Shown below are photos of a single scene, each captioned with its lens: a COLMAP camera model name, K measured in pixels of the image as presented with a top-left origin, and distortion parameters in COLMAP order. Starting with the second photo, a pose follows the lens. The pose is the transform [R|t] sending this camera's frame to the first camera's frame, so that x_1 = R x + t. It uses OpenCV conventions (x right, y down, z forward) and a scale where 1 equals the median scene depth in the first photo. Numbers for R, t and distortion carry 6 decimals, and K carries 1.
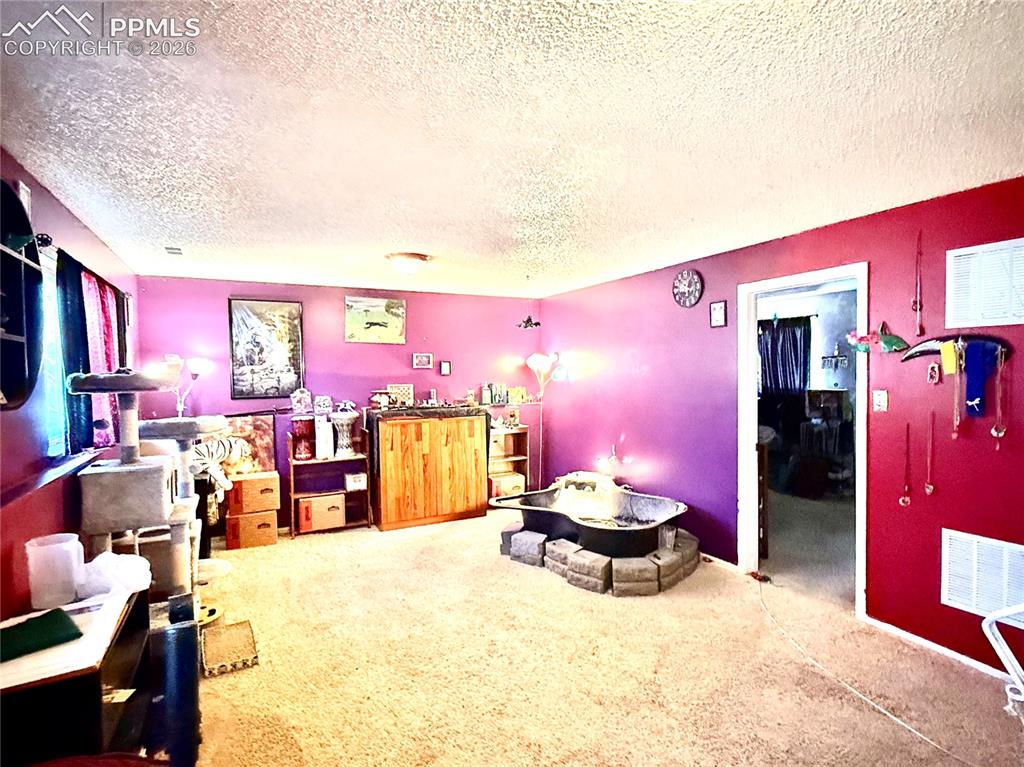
lens RADIAL K [[526.7, 0, 512.0], [0, 526.7, 383.5], [0, 0, 1]] dist [-0.004480, -0.000282]
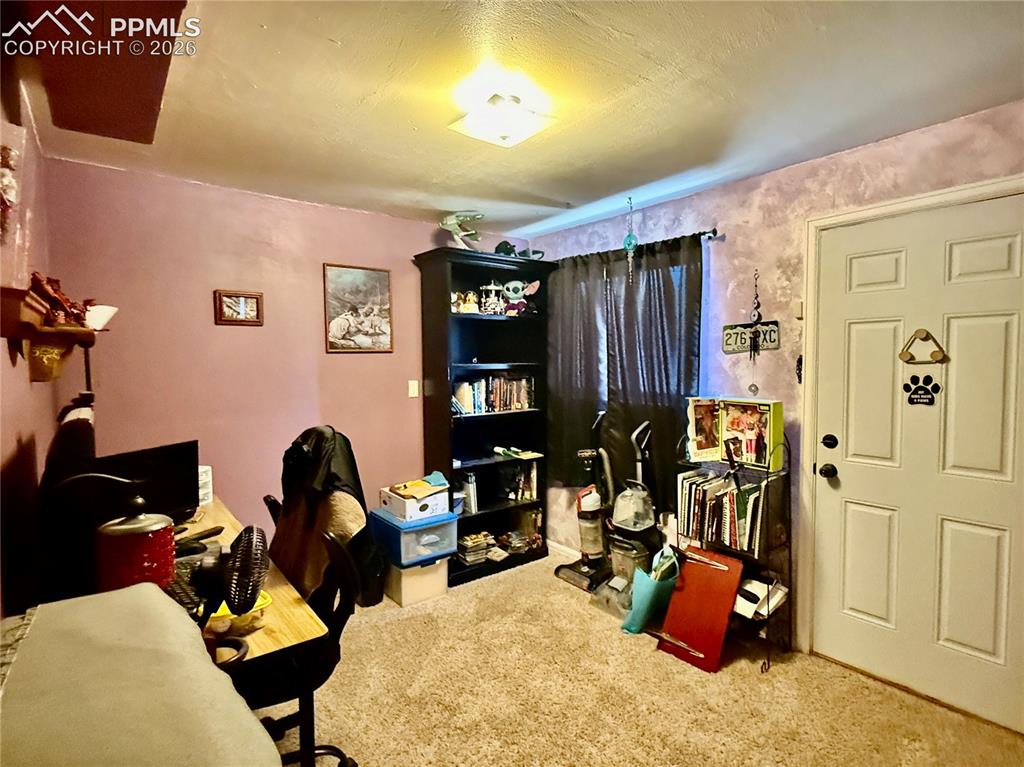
lens RADIAL K [[526.7, 0, 512.0], [0, 526.7, 383.5], [0, 0, 1]] dist [-0.004480, -0.000282]
pose [[0.981998, 0.003780, 0.188853, 0.324754], [-0.007128, 0.999829, 0.017048, -0.007981], [-0.188756, -0.018088, 0.981857, 0.587767]]
